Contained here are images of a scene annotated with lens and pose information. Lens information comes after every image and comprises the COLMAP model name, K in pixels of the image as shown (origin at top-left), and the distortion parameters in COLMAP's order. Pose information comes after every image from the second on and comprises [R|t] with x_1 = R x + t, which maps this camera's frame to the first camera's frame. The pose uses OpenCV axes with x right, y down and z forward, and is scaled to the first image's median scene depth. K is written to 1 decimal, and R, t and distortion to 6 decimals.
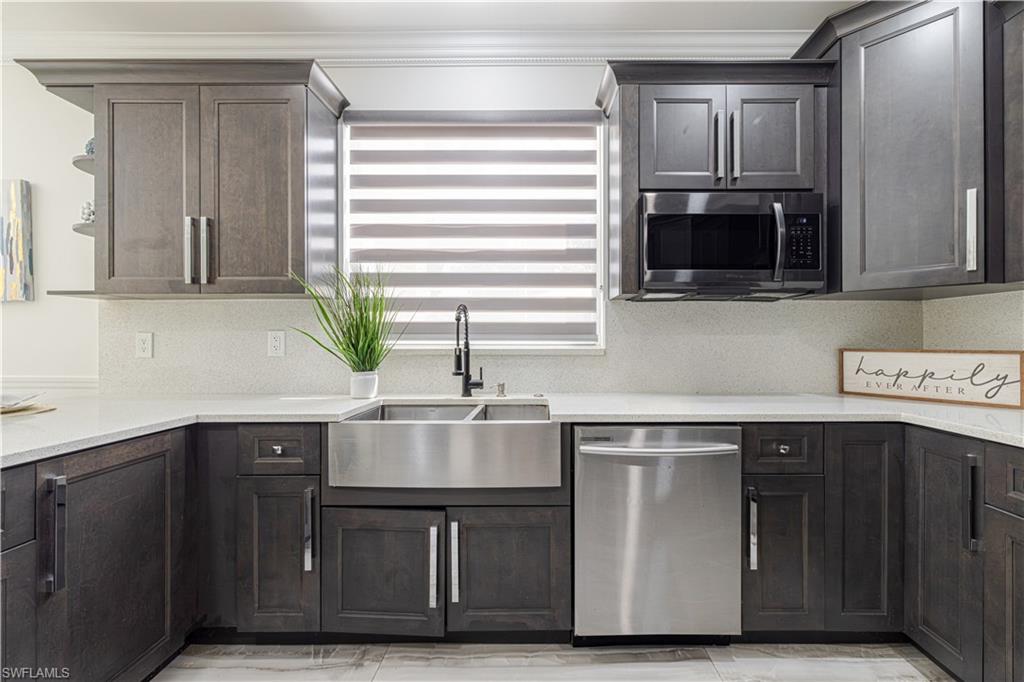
lens RADIAL K [[437.6, 0, 516.9], [0, 437.6, 340.0], [0, 0, 1]] dist [0.000566, 0.000917]
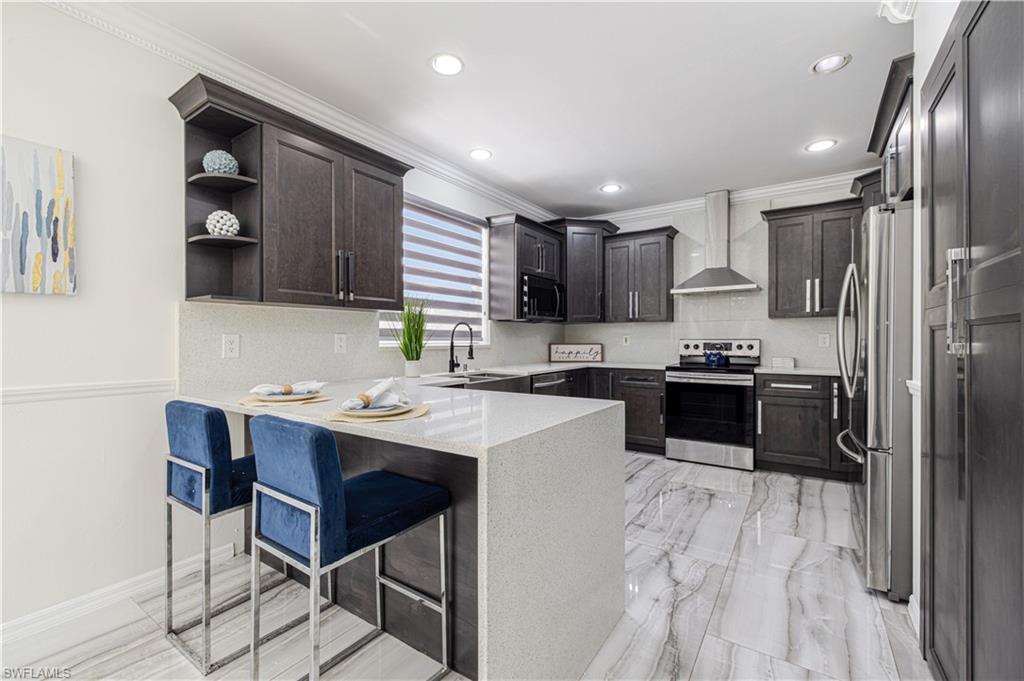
lens RADIAL K [[437.6, 0, 513.7], [0, 437.6, 342.3], [0, 0, 1]] dist [0.000566, 0.000917]
pose [[0.558225, -0.005621, 0.829671, -1.442598], [0.007092, 0.999973, 0.002003, 0.006077], [-0.829659, 0.004766, 0.558250, -0.189215]]
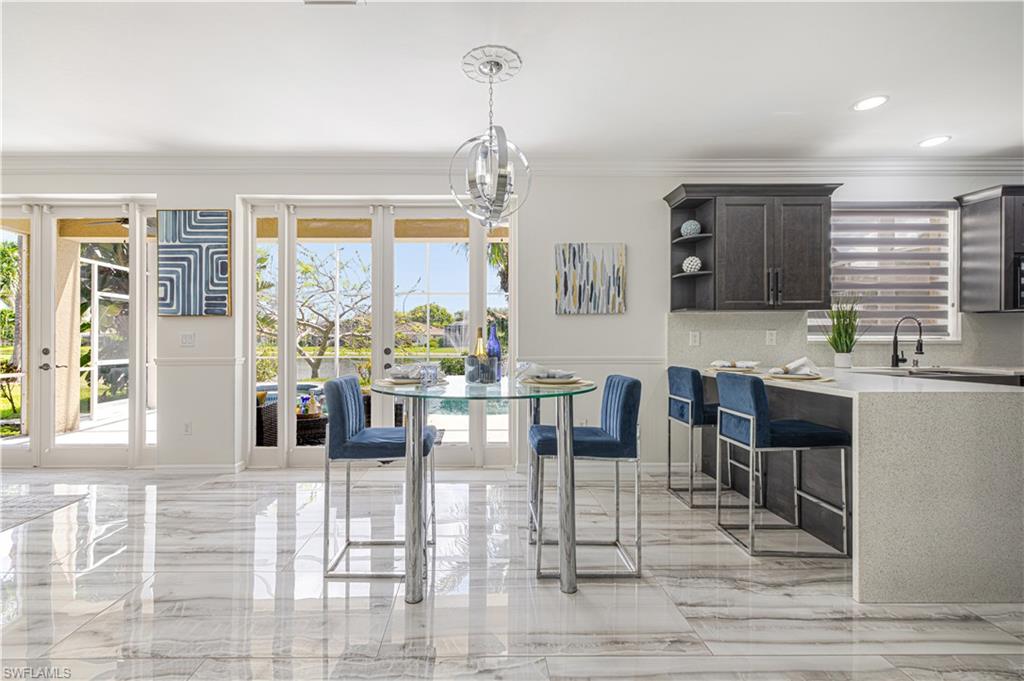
lens RADIAL K [[437.6, 0, 486.9], [0, 437.6, 340.3], [0, 0, 1]] dist [0.000566, 0.000917]
pose [[0.999845, -0.001371, 0.017539, -1.795162], [0.001459, 0.999986, -0.005006, 0.027186], [-0.017532, 0.005031, 0.999834, -0.733834]]
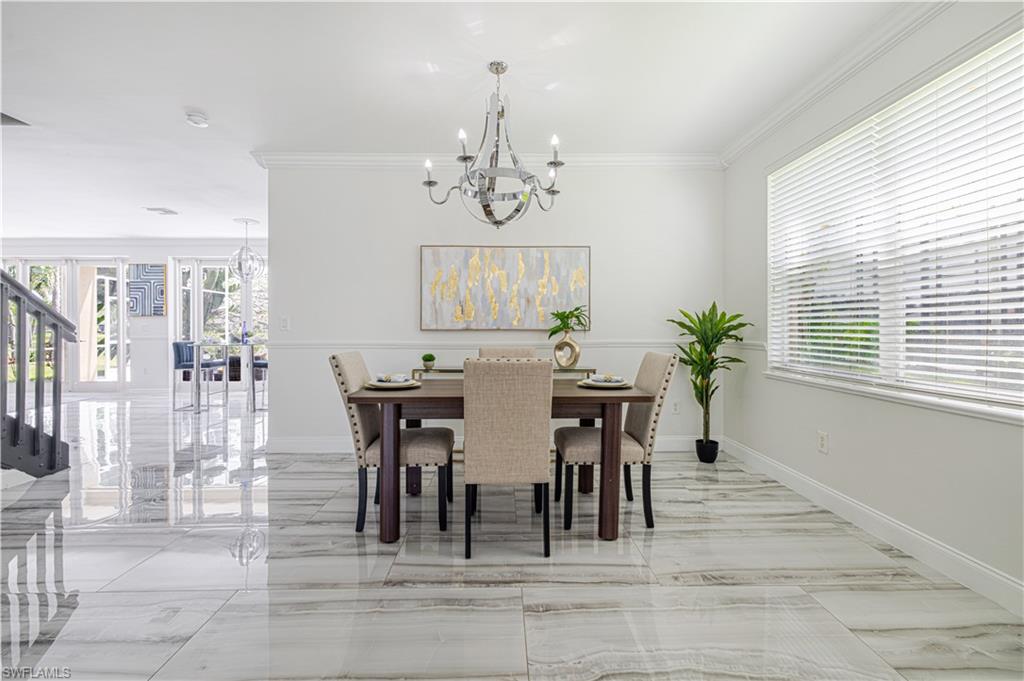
lens RADIAL K [[437.6, 0, 508.2], [0, 437.6, 331.3], [0, 0, 1]] dist [0.000566, 0.000917]
pose [[0.999966, -0.002160, 0.007956, -0.033385], [0.002156, 0.999998, 0.000526, 0.047166], [-0.007957, -0.000508, 0.999968, -2.543511]]
